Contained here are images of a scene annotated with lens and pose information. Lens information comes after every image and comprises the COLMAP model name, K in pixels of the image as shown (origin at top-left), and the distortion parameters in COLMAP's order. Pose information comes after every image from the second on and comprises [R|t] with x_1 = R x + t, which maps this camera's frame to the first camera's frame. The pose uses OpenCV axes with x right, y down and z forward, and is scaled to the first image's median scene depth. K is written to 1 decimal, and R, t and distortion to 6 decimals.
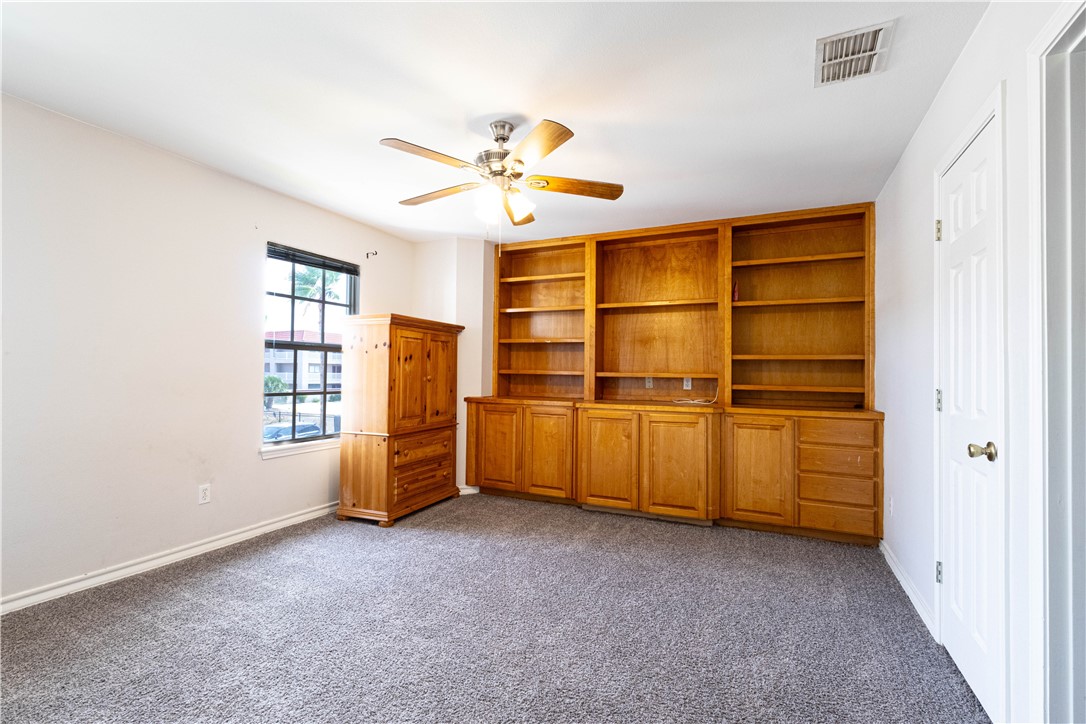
lens RADIAL K [[510.7, 0, 538.4], [0, 510.7, 361.8], [0, 0, 1]] dist [-0.001215, -0.000403]
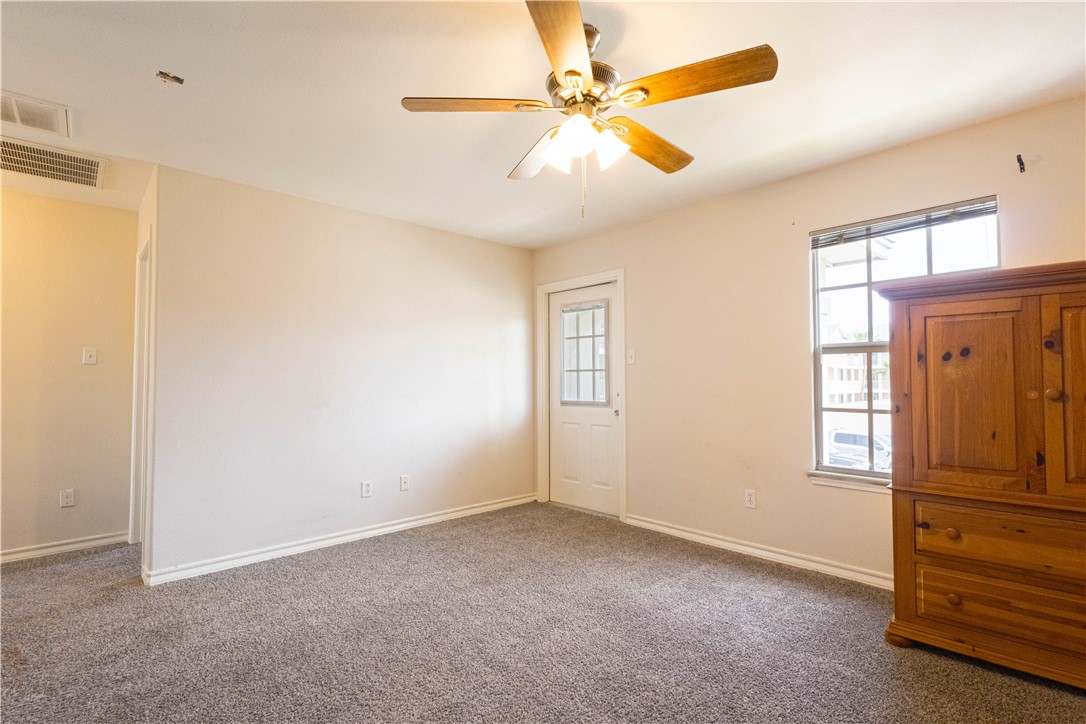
lens RADIAL K [[510.7, 0, 545.2], [0, 510.7, 368.2], [0, 0, 1]] dist [-0.001215, -0.000403]
pose [[-0.366574, -0.035558, -0.929709, 0.401451], [0.010925, 0.999036, -0.042517, 0.026038], [0.930325, -0.025742, -0.365832, 0.826753]]
